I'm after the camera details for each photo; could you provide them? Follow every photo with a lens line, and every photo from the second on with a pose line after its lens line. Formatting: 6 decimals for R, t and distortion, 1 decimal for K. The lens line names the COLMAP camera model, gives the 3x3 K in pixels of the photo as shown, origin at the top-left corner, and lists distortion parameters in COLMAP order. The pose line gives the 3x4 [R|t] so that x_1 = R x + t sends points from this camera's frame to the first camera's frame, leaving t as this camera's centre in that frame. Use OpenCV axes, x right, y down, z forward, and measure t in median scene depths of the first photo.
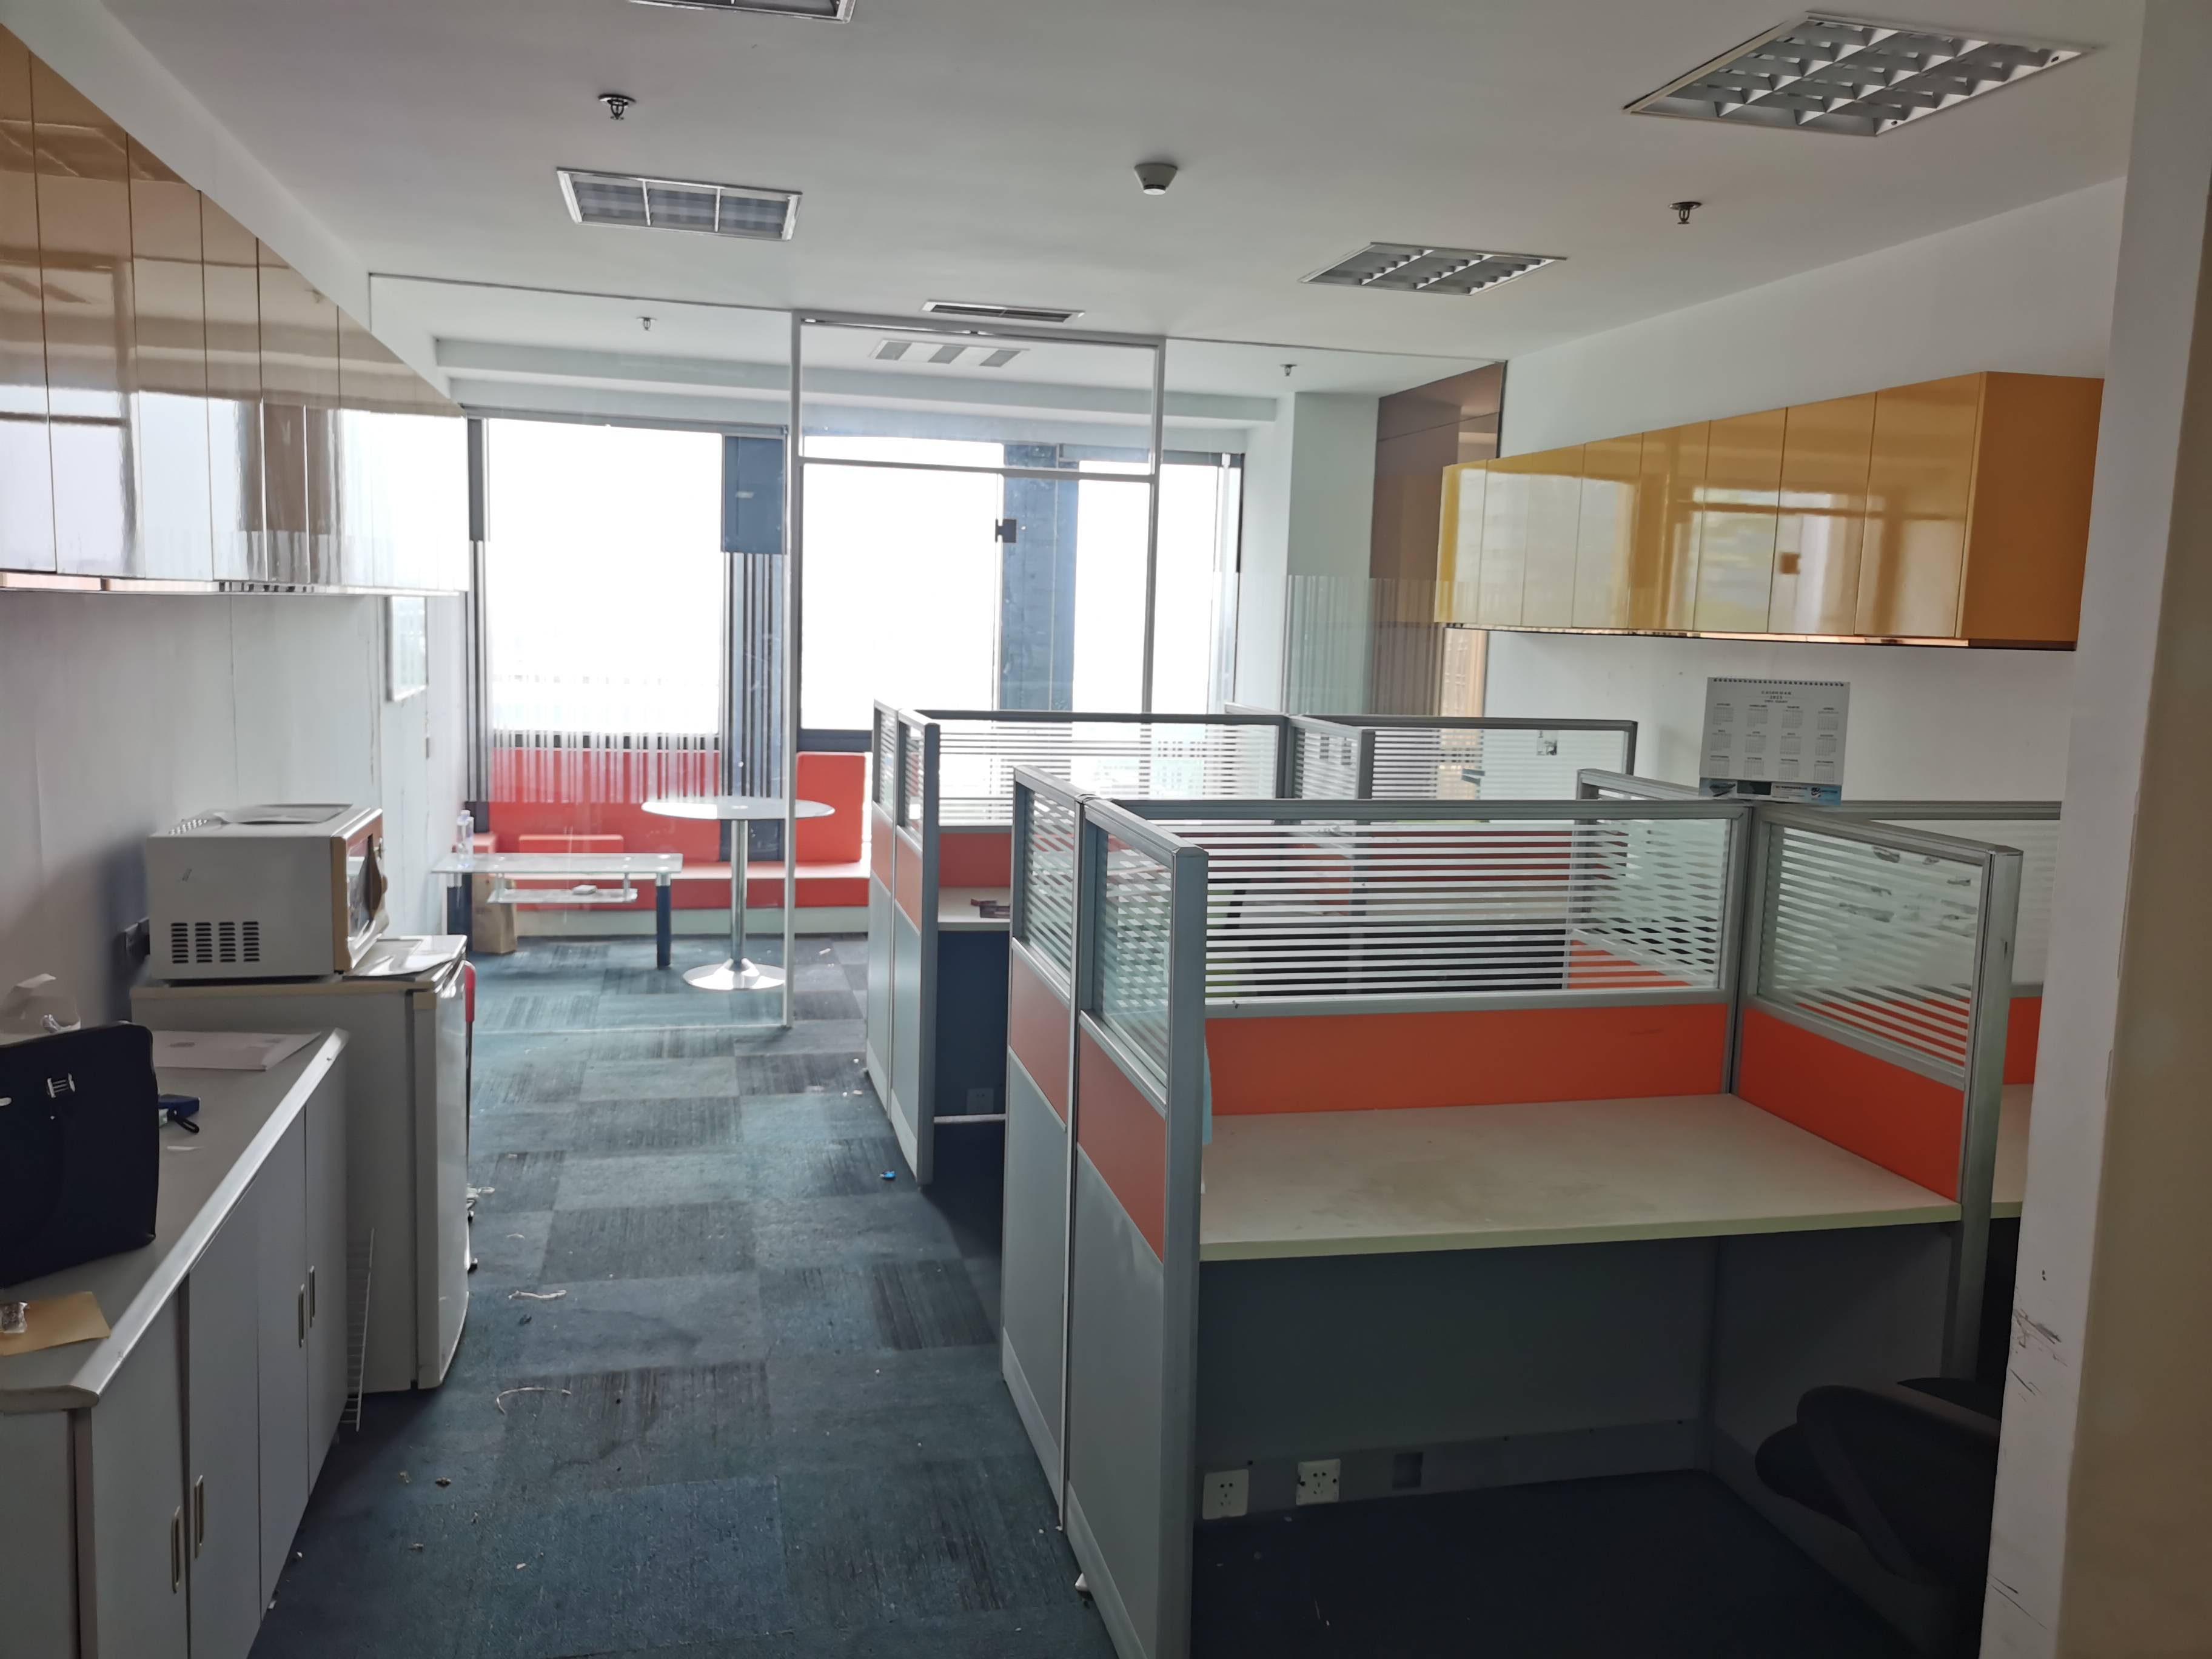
lens RADIAL K [[1703.1, 0, 1111.5], [0, 1703.1, 831.6], [0, 0, 1]] dist [0.047131, -0.042204]
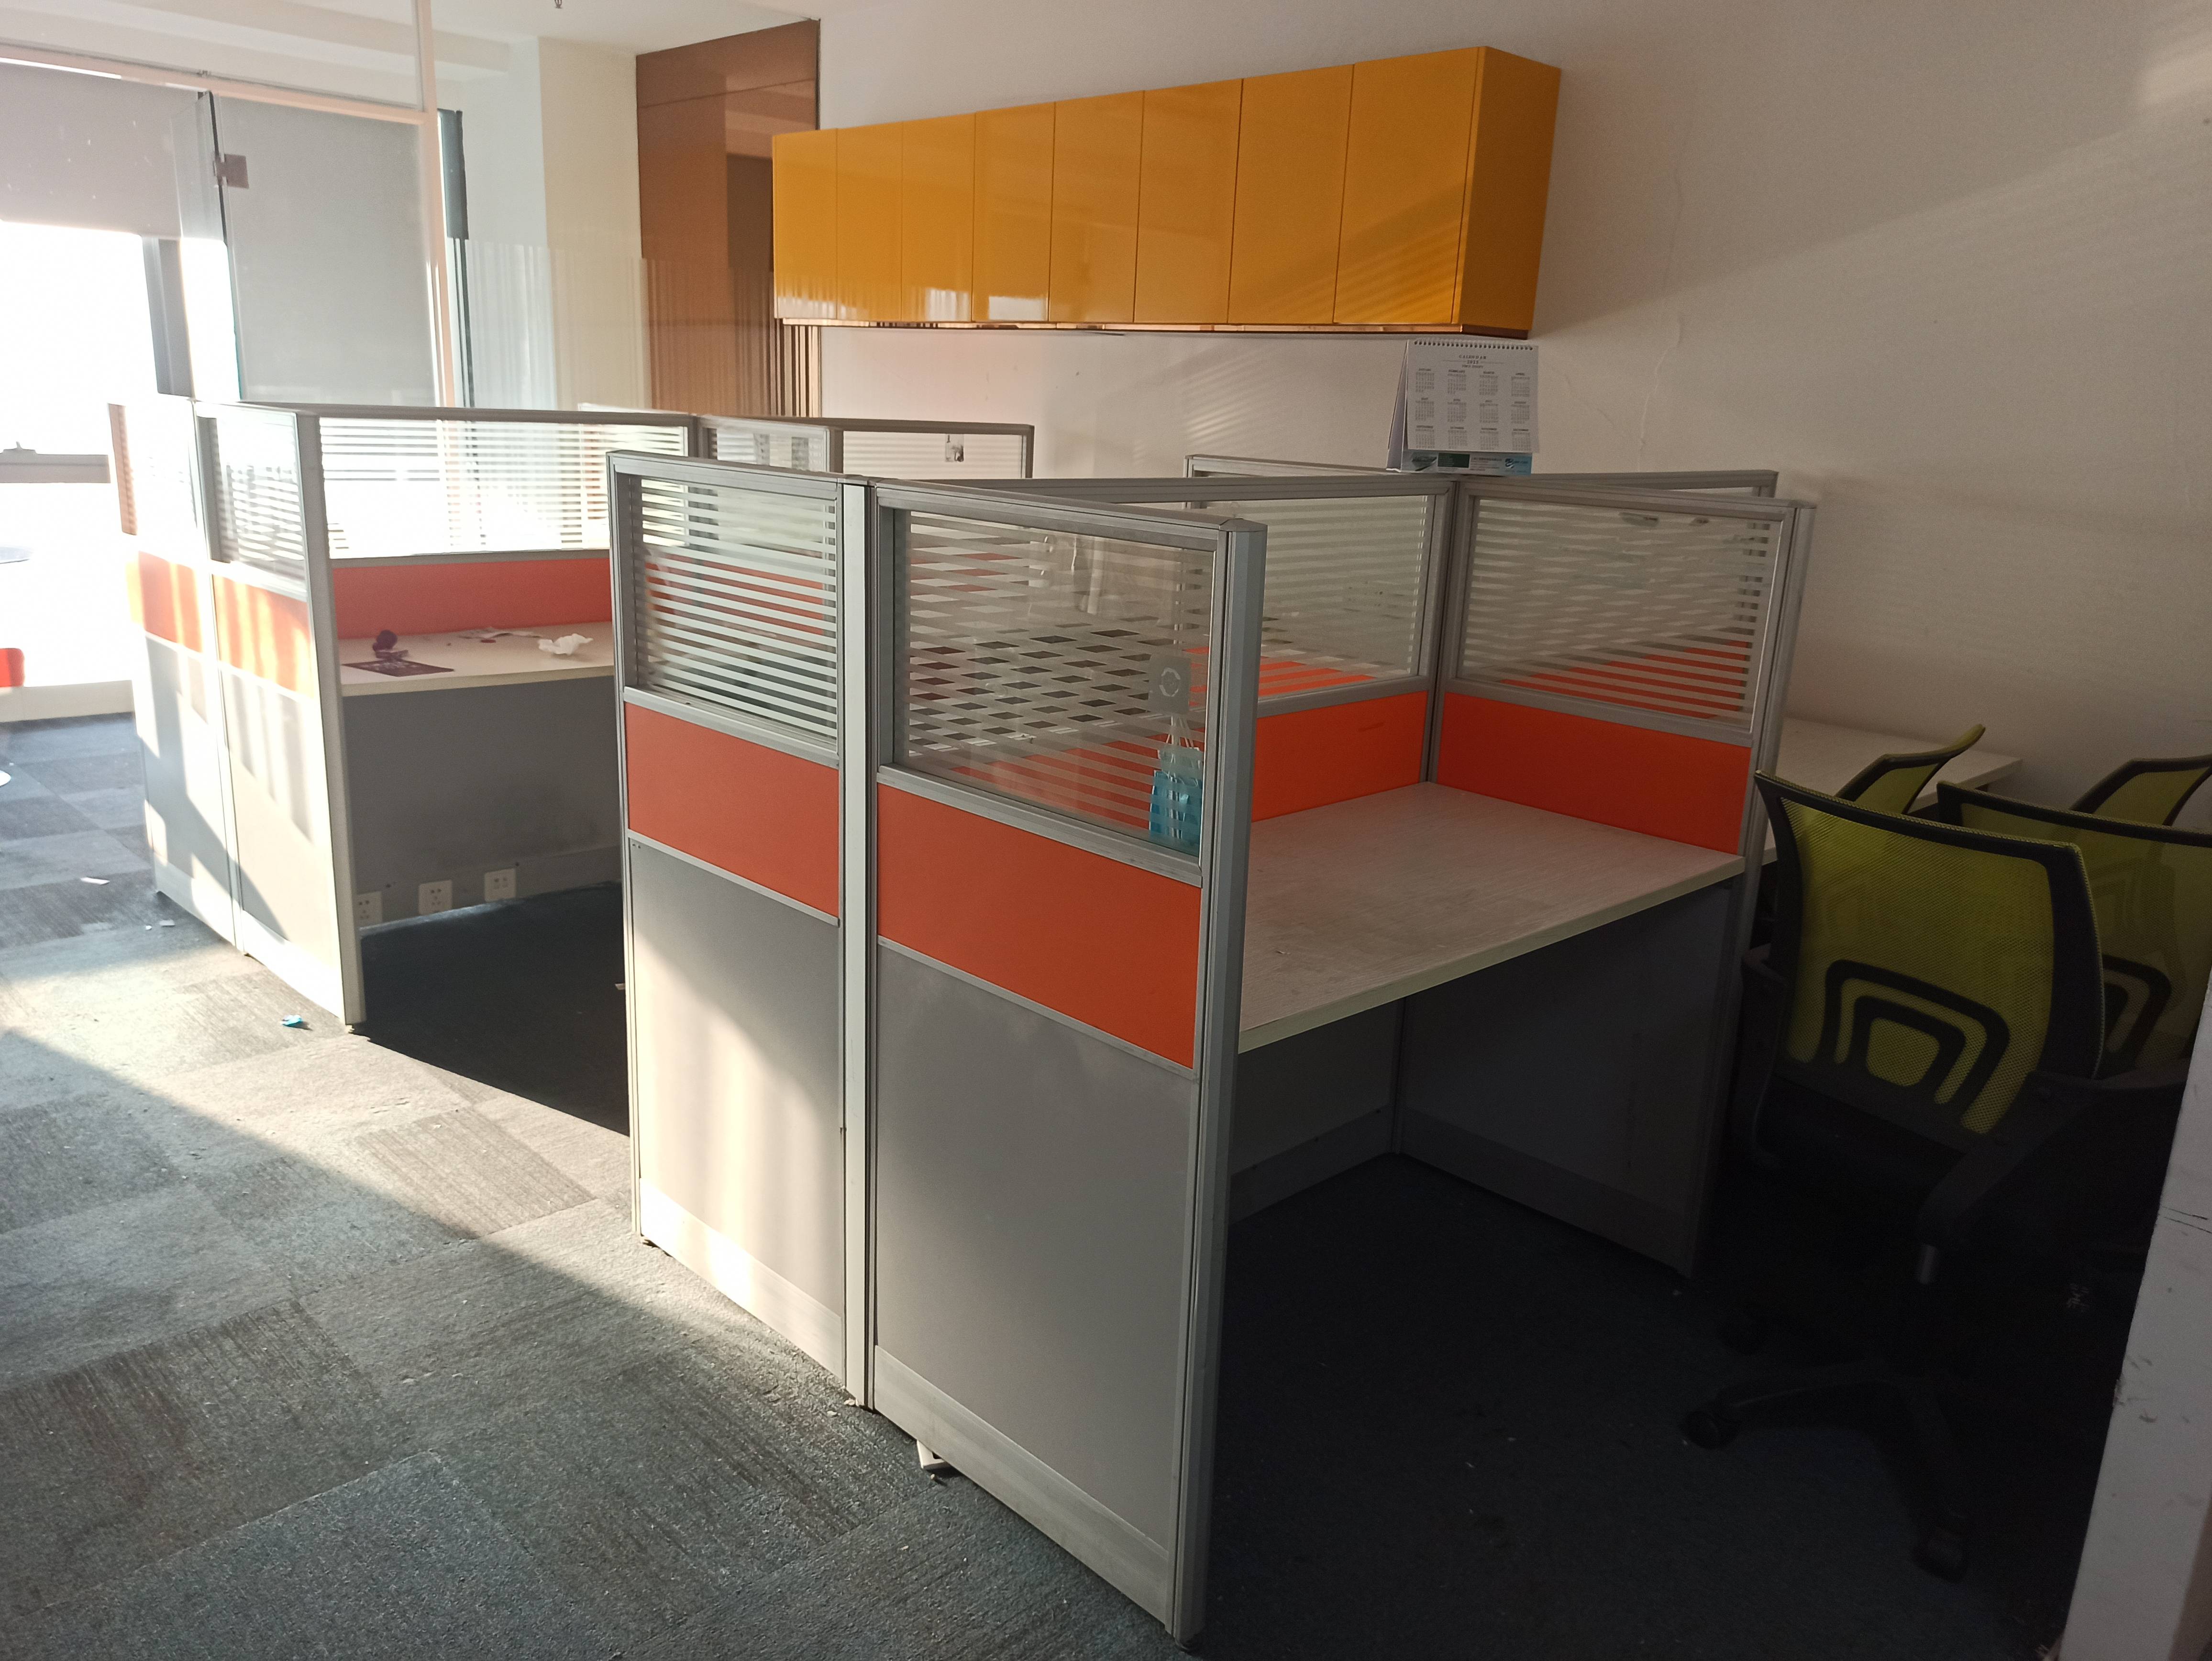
lens RADIAL K [[1625.6, 0, 1118.4], [0, 1625.6, 828.3], [0, 0, 1]] dist [0.037130, -0.026685]
pose [[0.856999, -0.125202, 0.499878, -0.181273], [0.046292, 0.984819, 0.167300, 0.010753], [-0.513235, -0.120236, 0.849784, 0.205981]]
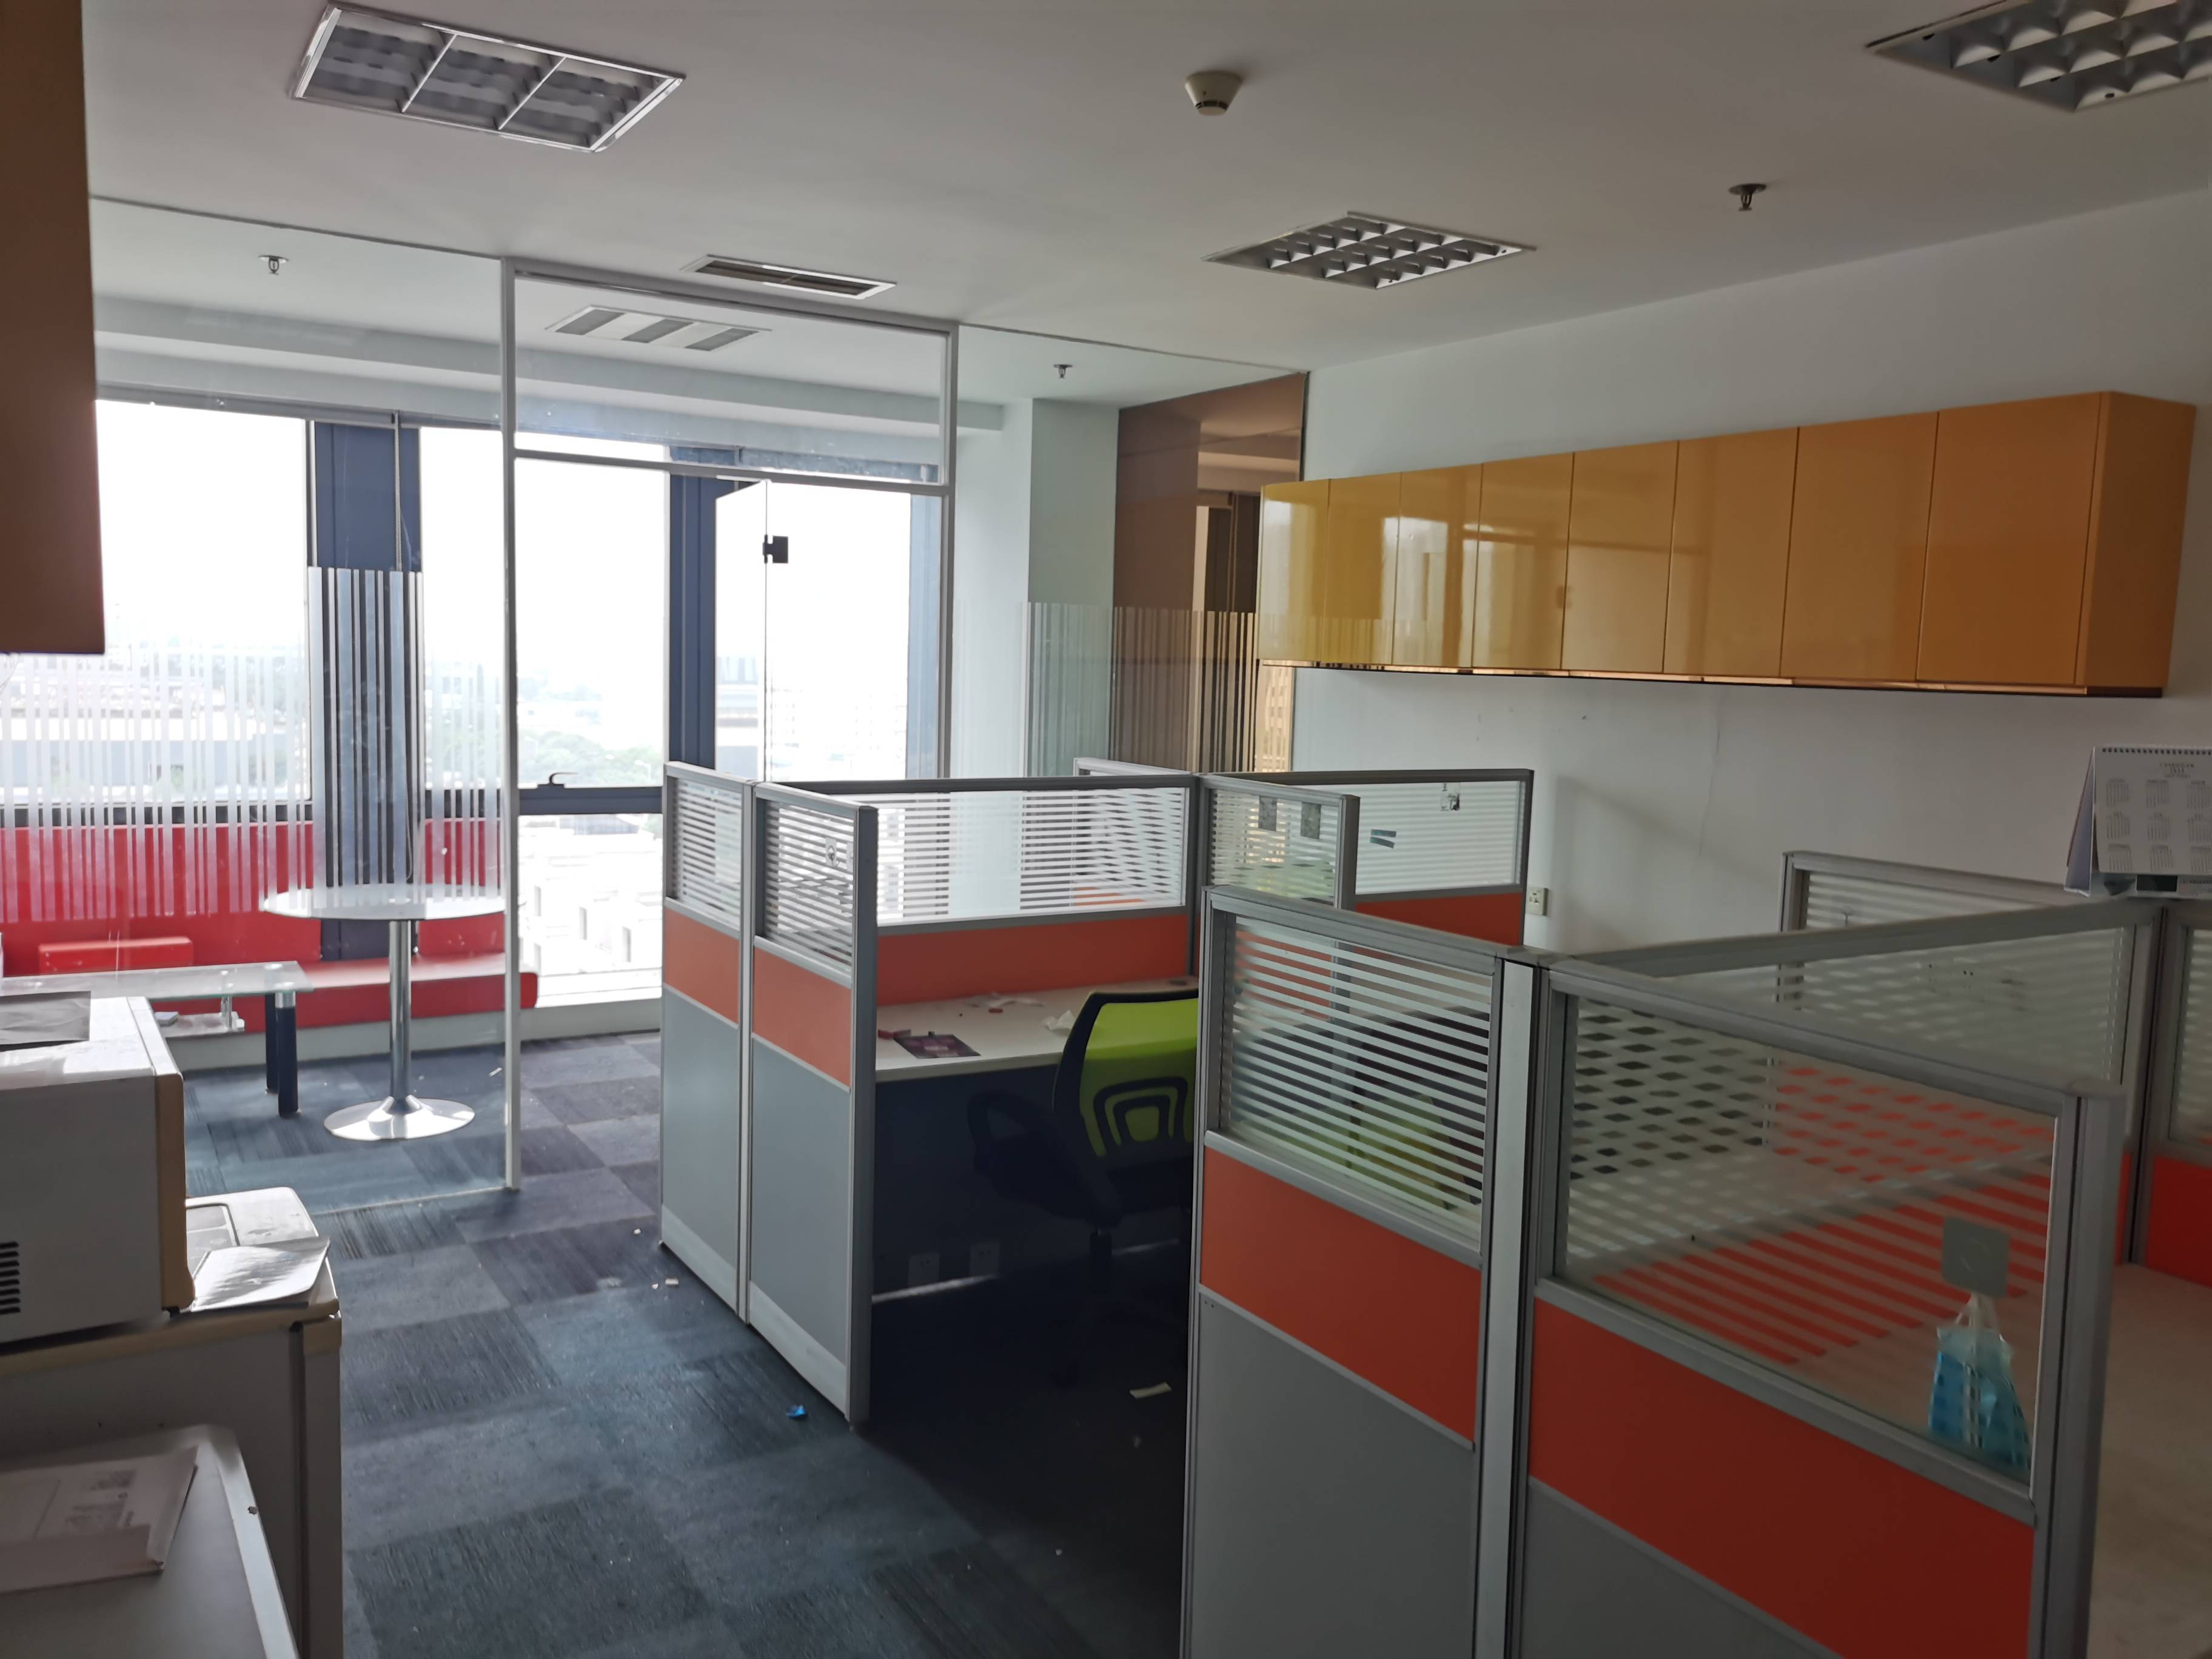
lens RADIAL K [[1703.1, 0, 1117.2], [0, 1703.1, 833.4], [0, 0, 1]] dist [0.047131, -0.042204]
pose [[0.951848, -0.035662, 0.304488, -0.230817], [0.039299, 0.999211, -0.005821, -0.043657], [-0.304040, 0.017507, 0.952498, 0.258479]]
